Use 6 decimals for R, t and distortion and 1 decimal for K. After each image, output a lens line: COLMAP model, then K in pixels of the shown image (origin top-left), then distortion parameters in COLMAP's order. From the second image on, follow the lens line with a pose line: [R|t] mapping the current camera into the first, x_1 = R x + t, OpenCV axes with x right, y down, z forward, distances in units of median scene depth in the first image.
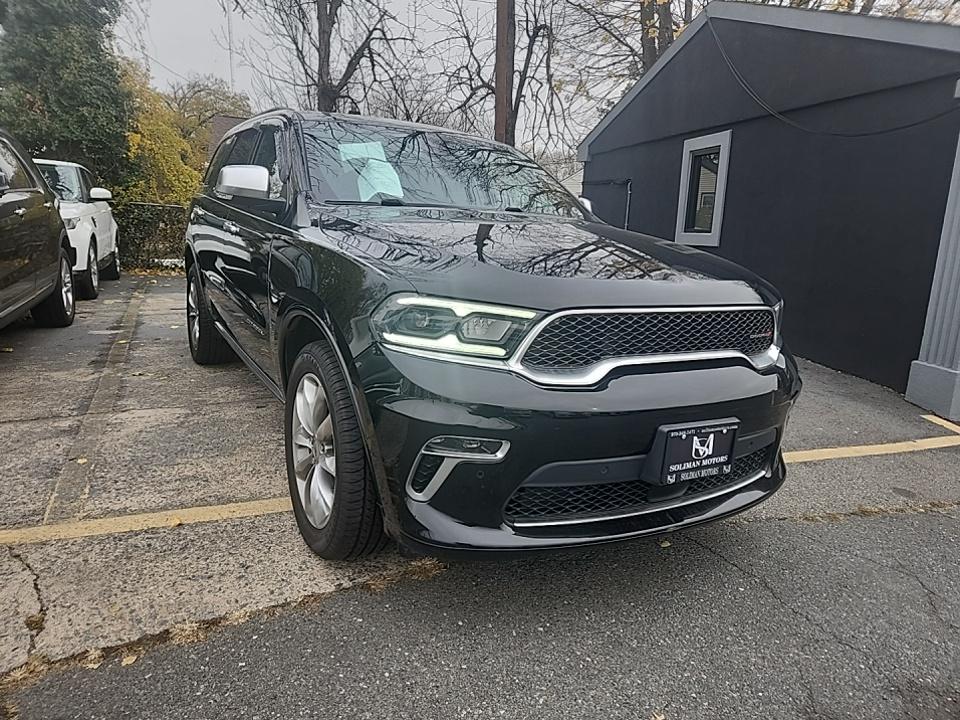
lens RADIAL K [[648.6, 0, 466.9], [0, 648.6, 351.1], [0, 0, 1]] dist [0.075280, -0.062539]
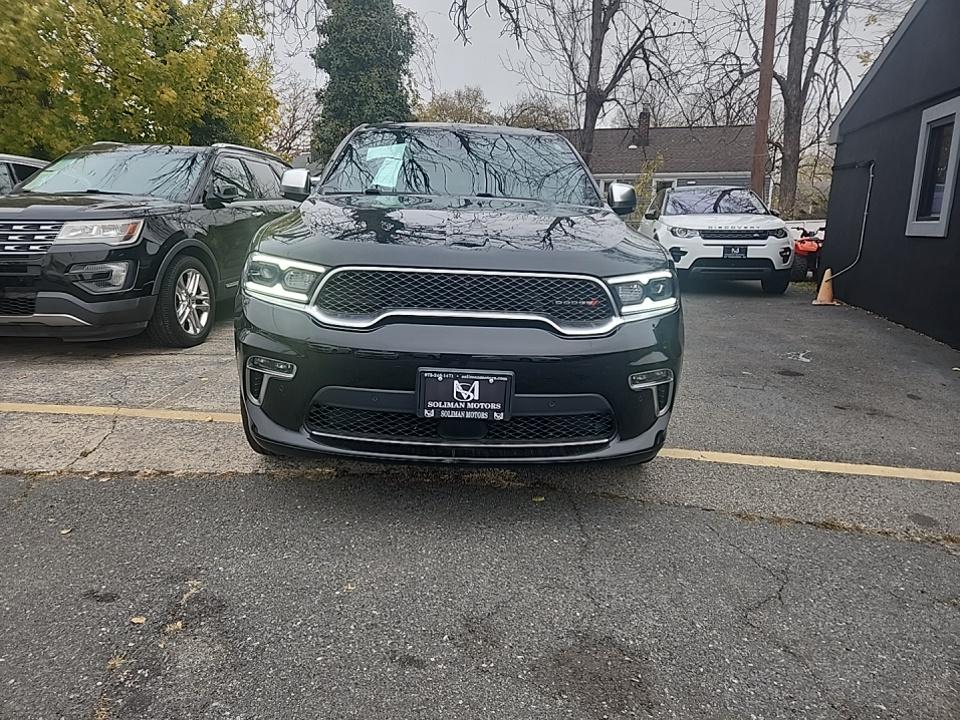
lens RADIAL K [[648.6, 0, 466.9], [0, 648.6, 351.1], [0, 0, 1]] dist [0.075280, -0.062539]
pose [[0.879305, 0.073612, -0.470536, 0.876099], [-0.077088, 0.996953, 0.011909, 0.061164], [0.469979, 0.025801, 0.882300, -0.006796]]
